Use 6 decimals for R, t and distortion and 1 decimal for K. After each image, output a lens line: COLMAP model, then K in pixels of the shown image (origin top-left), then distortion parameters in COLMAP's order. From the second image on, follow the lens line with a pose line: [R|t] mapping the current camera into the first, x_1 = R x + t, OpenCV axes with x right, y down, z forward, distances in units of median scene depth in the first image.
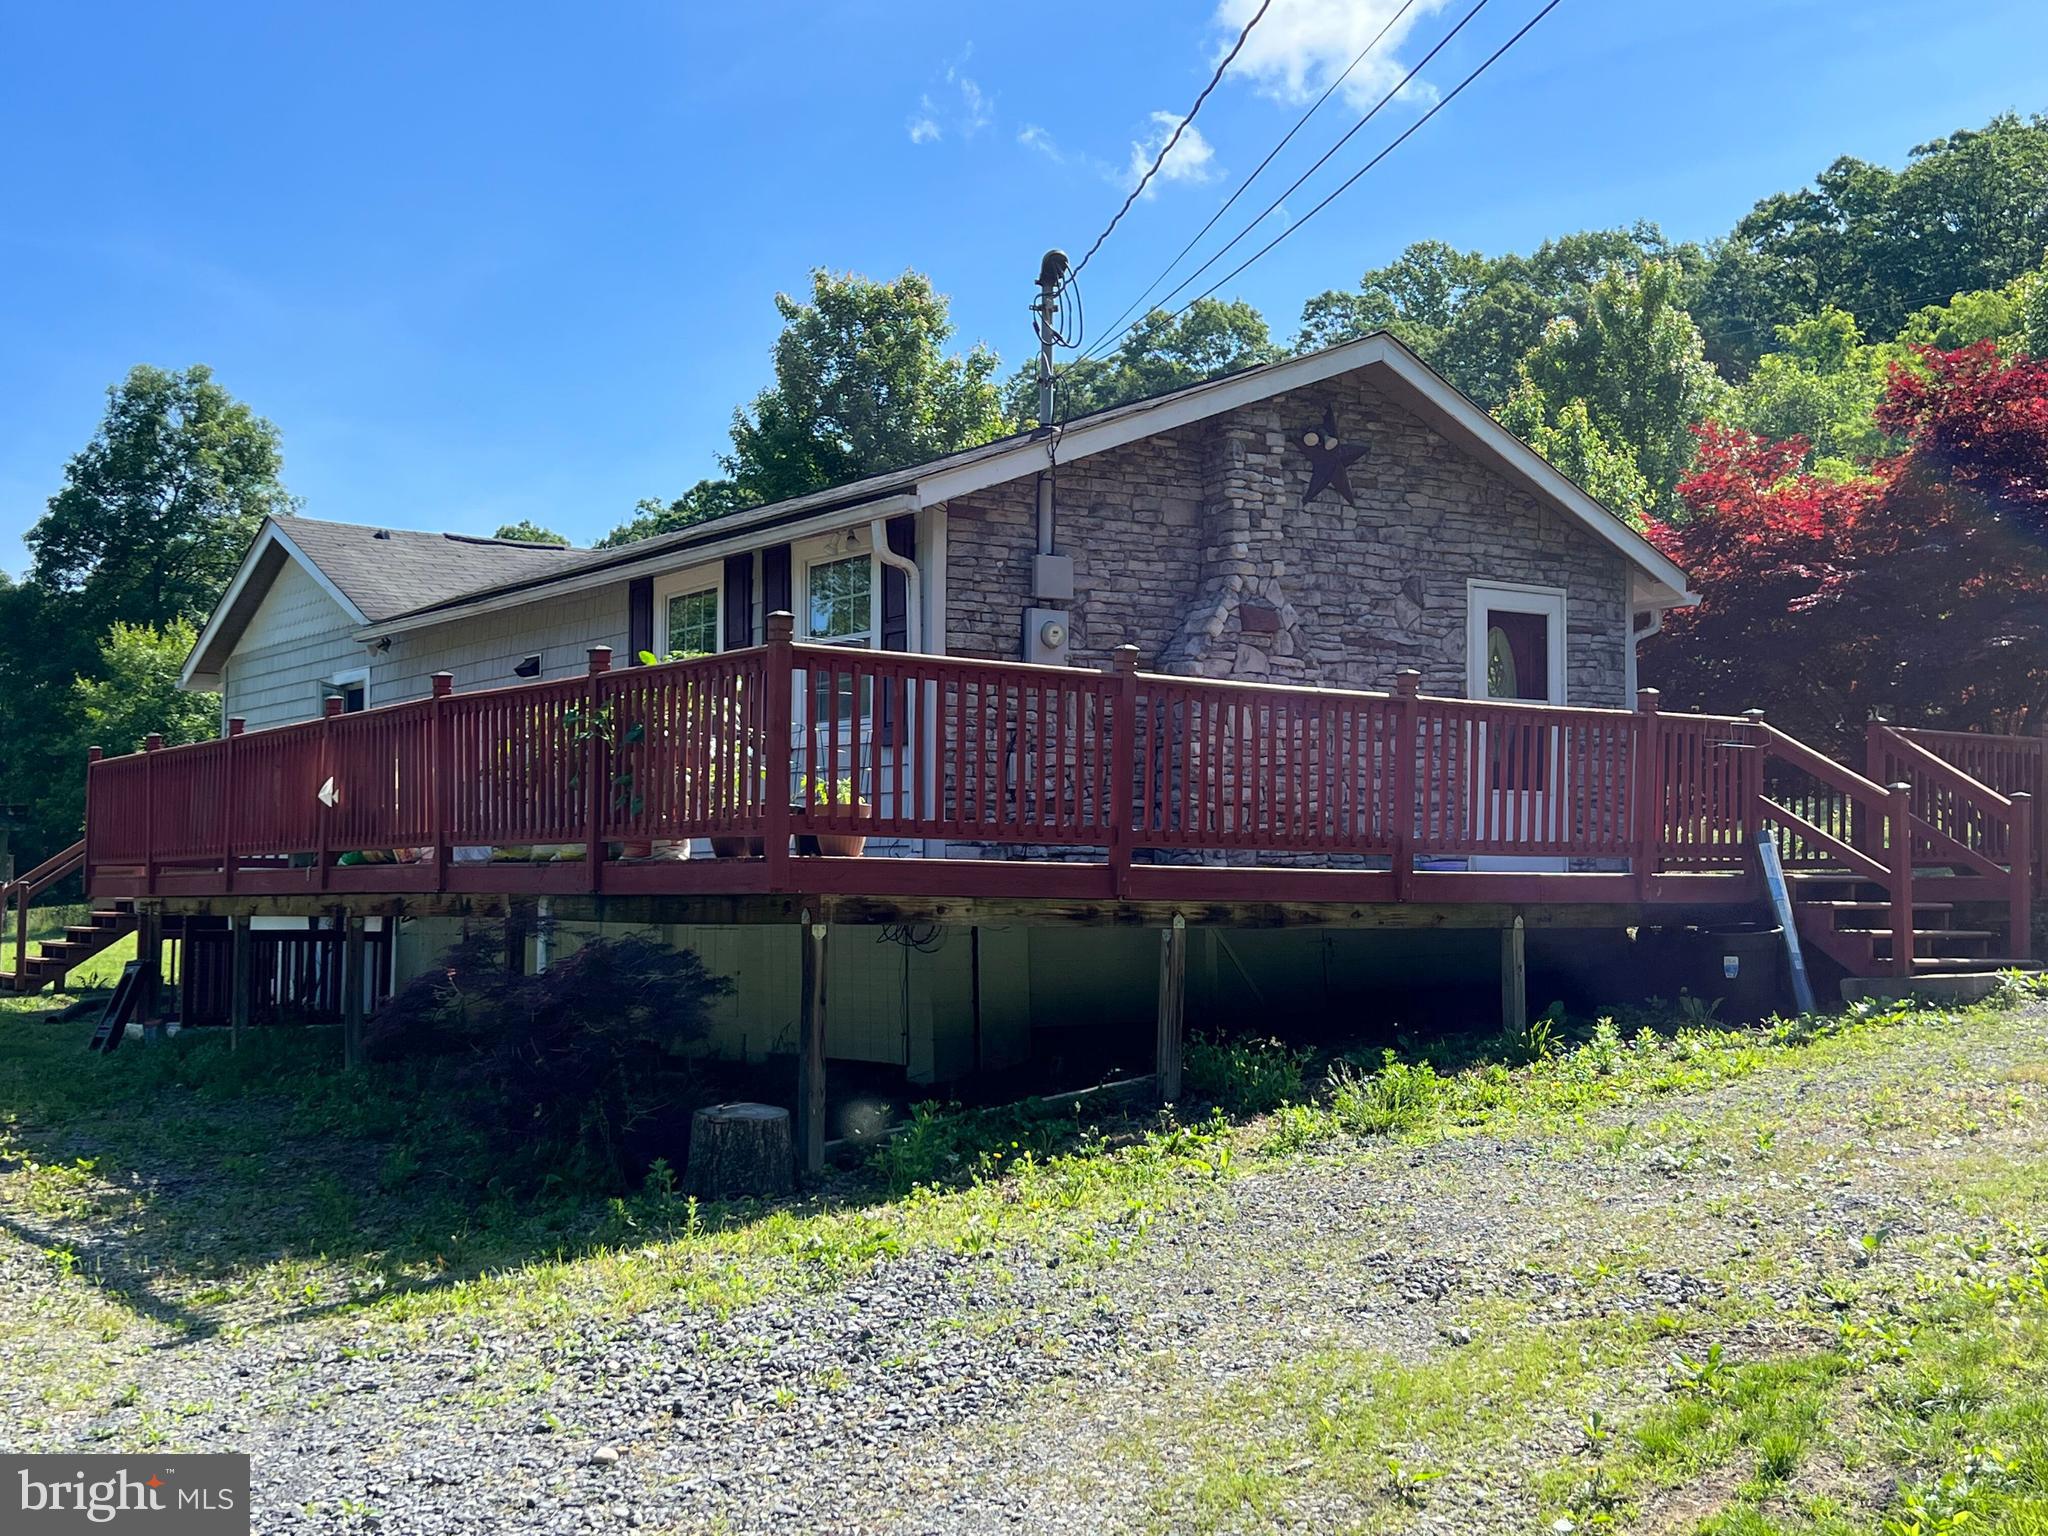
lens RADIAL K [[2356.3, 0, 1005.2], [0, 2356.3, 804.7], [0, 0, 1]] dist [0.084982, 0.000000]
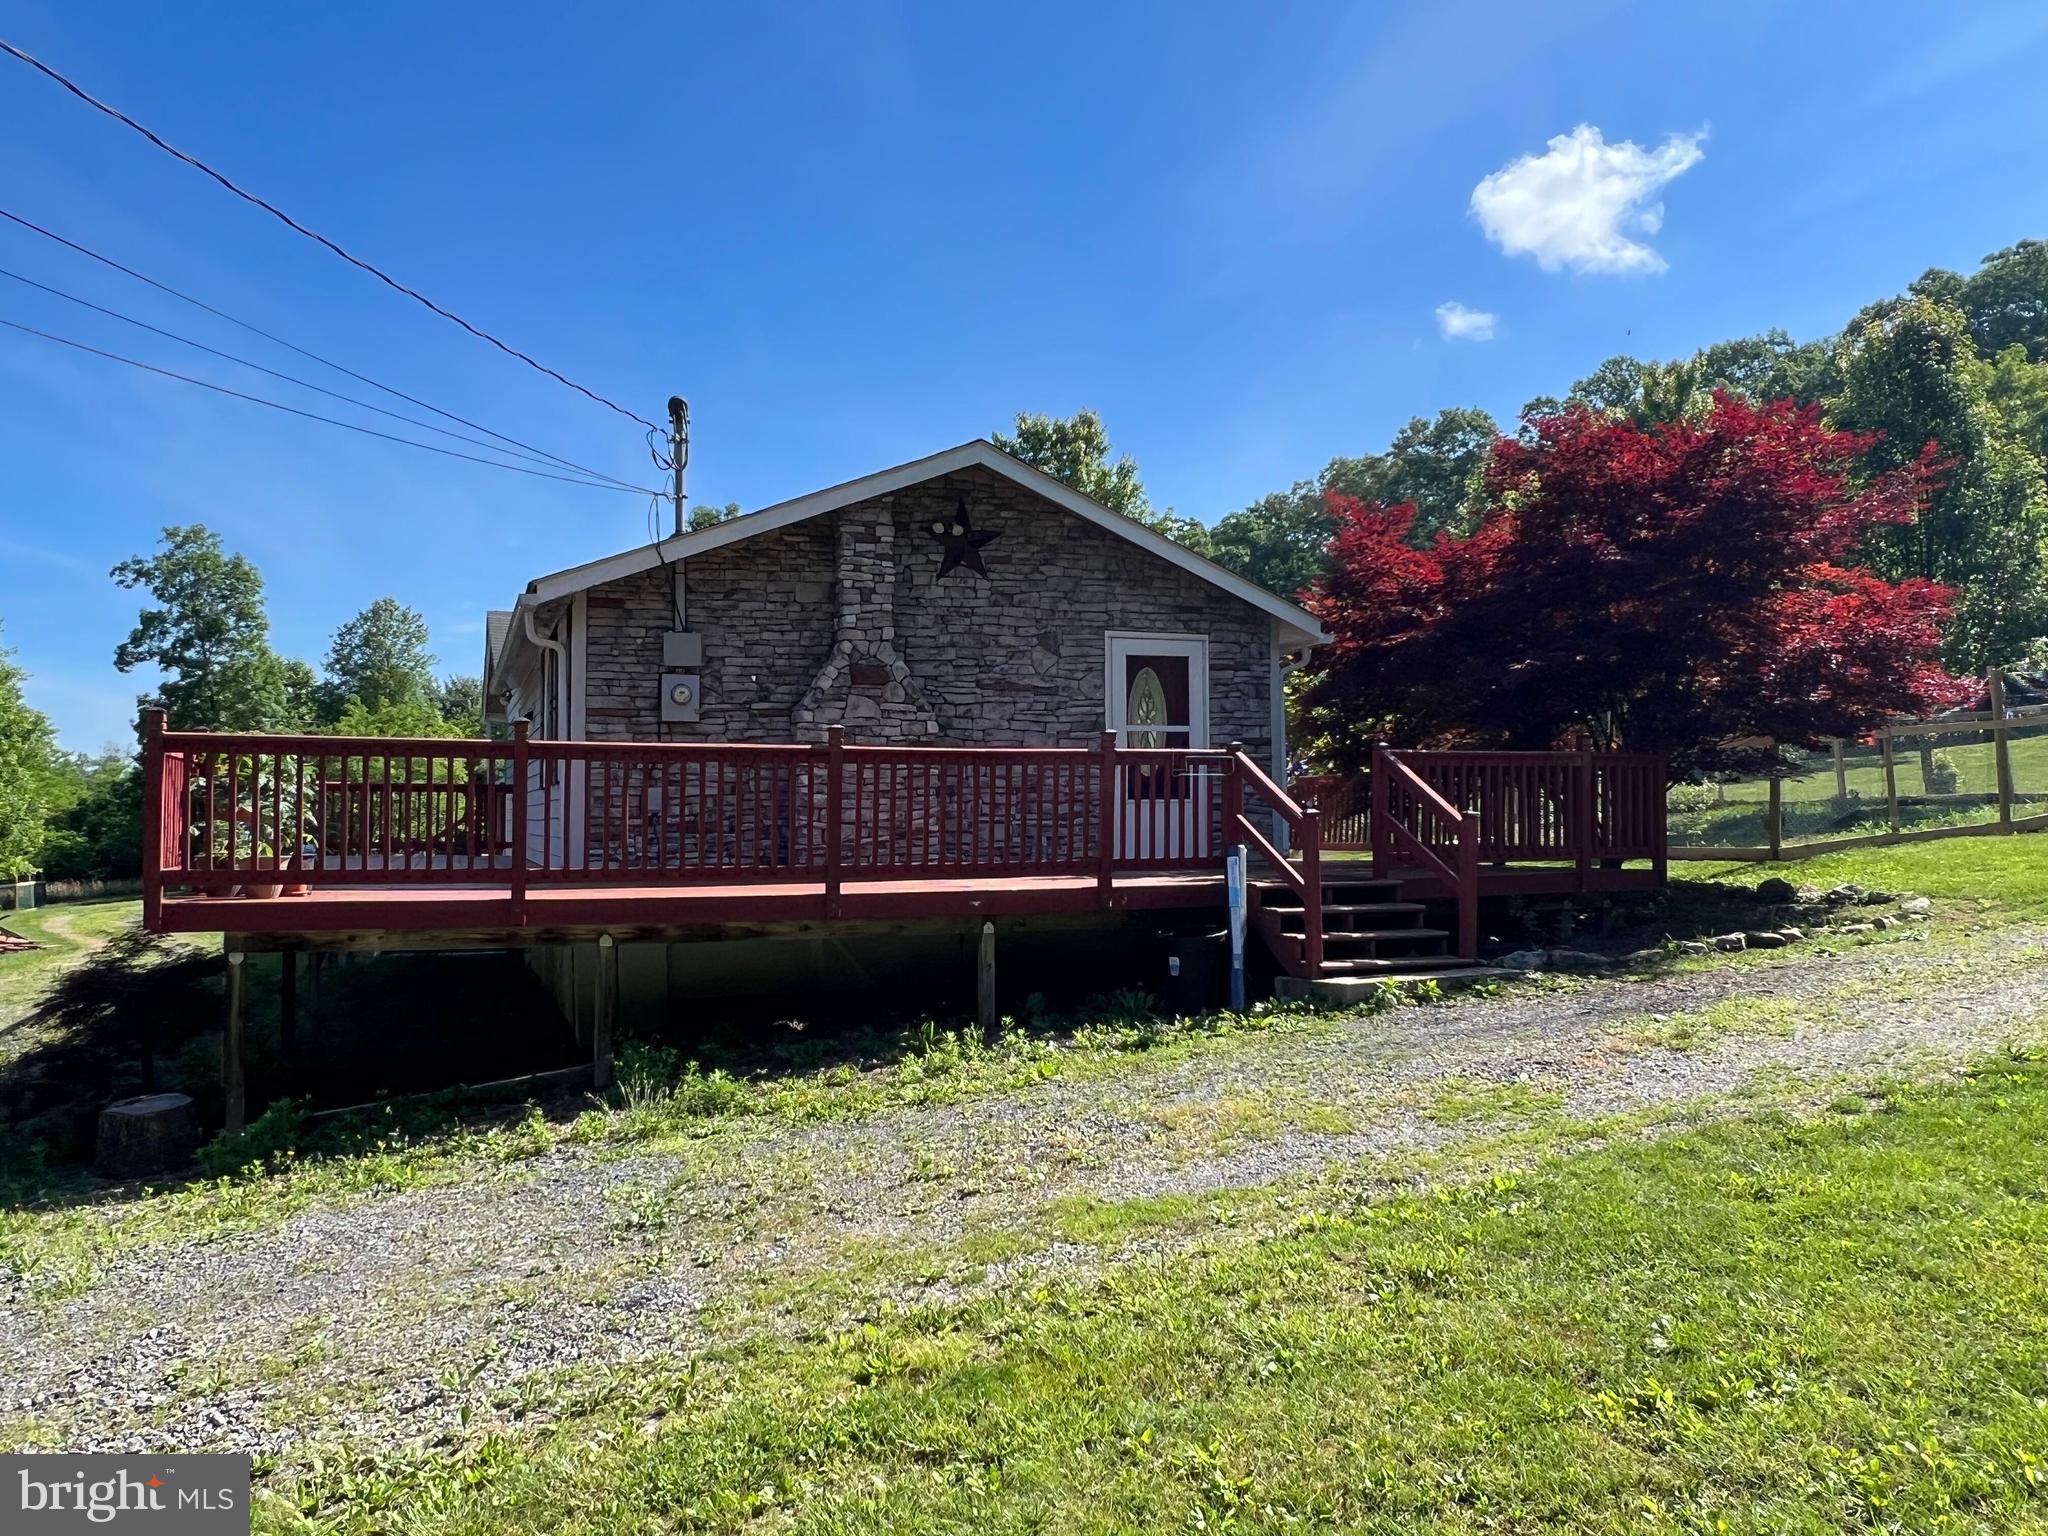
lens RADIAL K [[1494.2, 0, 1009.5], [0, 1494.2, 785.1], [0, 0, 1]] dist [0.009021, 0.010145]
pose [[0.965742, -0.013209, -0.259170, 0.351702], [0.018670, 0.999652, 0.018619, -0.030387], [0.258833, -0.022820, 0.965652, 0.227717]]
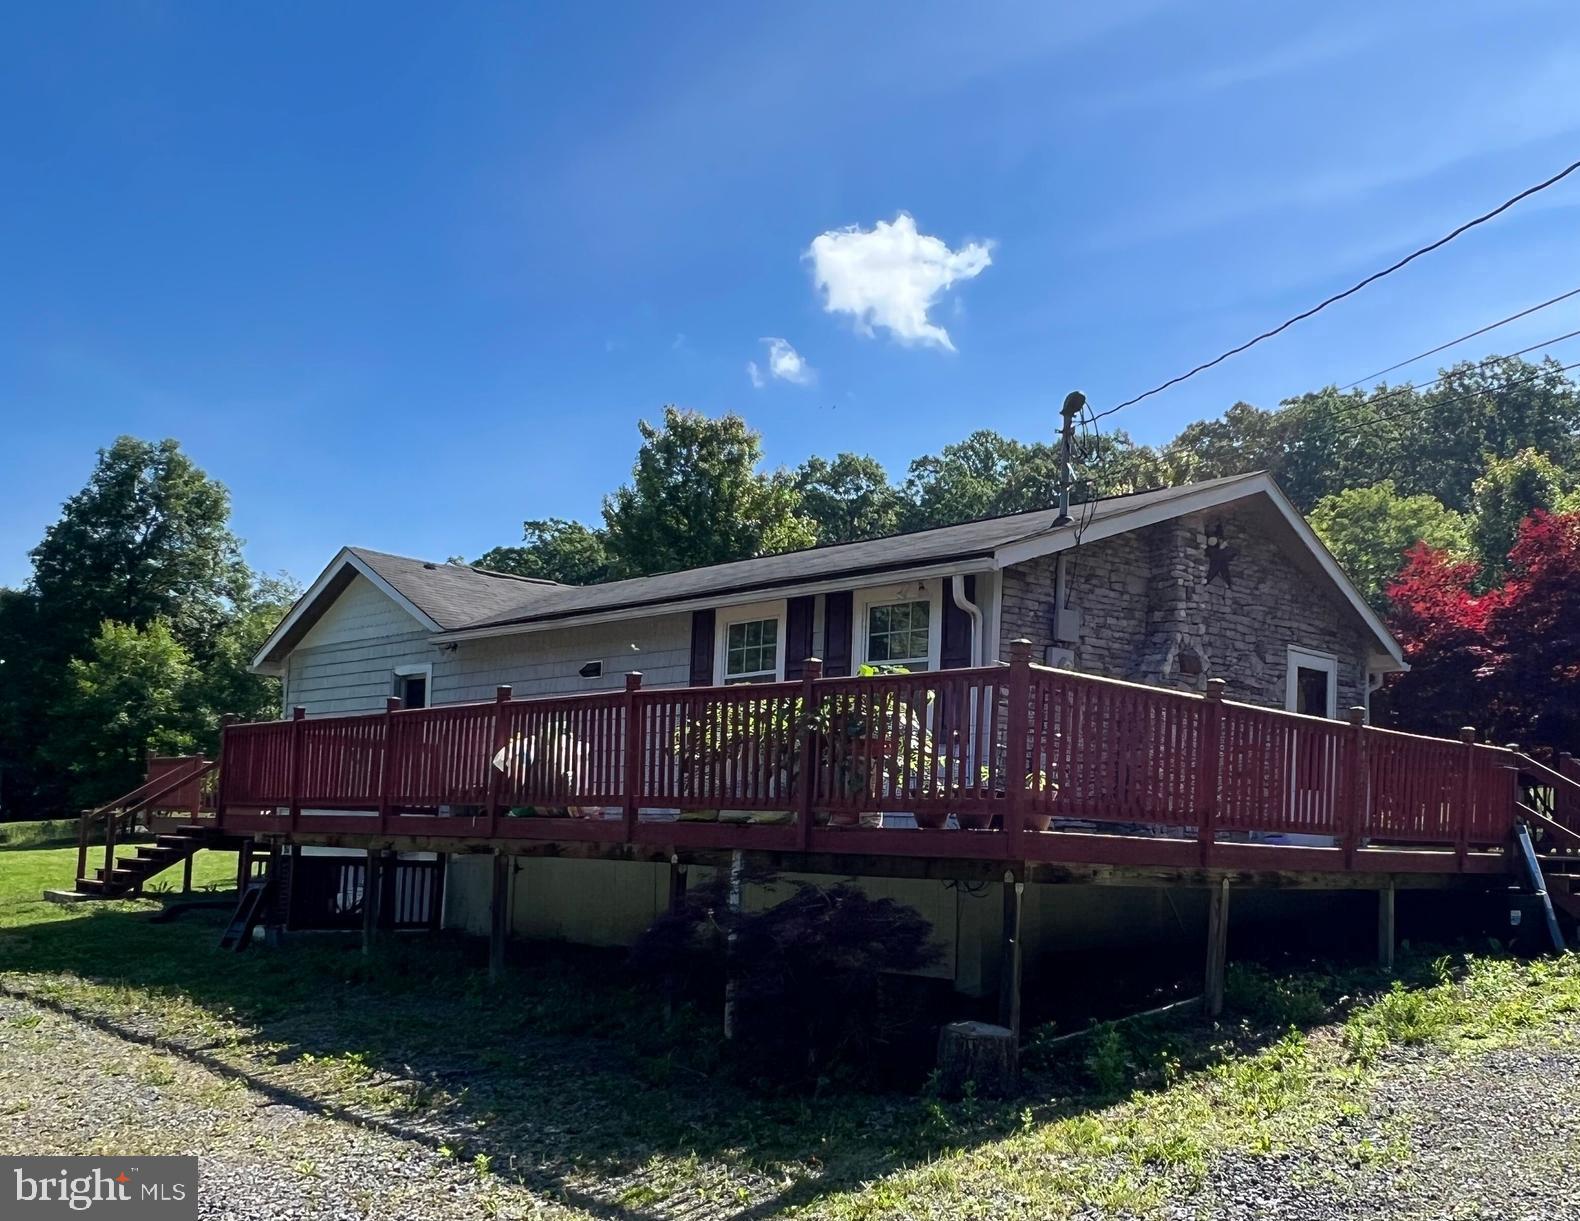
lens RADIAL K [[1497.1, 0, 983.2], [0, 1497.1, 782.7], [0, 0, 1]] dist [0.010779, 0.000000]
pose [[0.976077, 0.037356, 0.214194, -0.185368], [-0.037940, 0.999279, -0.001387, -0.001582], [-0.214092, -0.006773, 0.976790, 0.135340]]
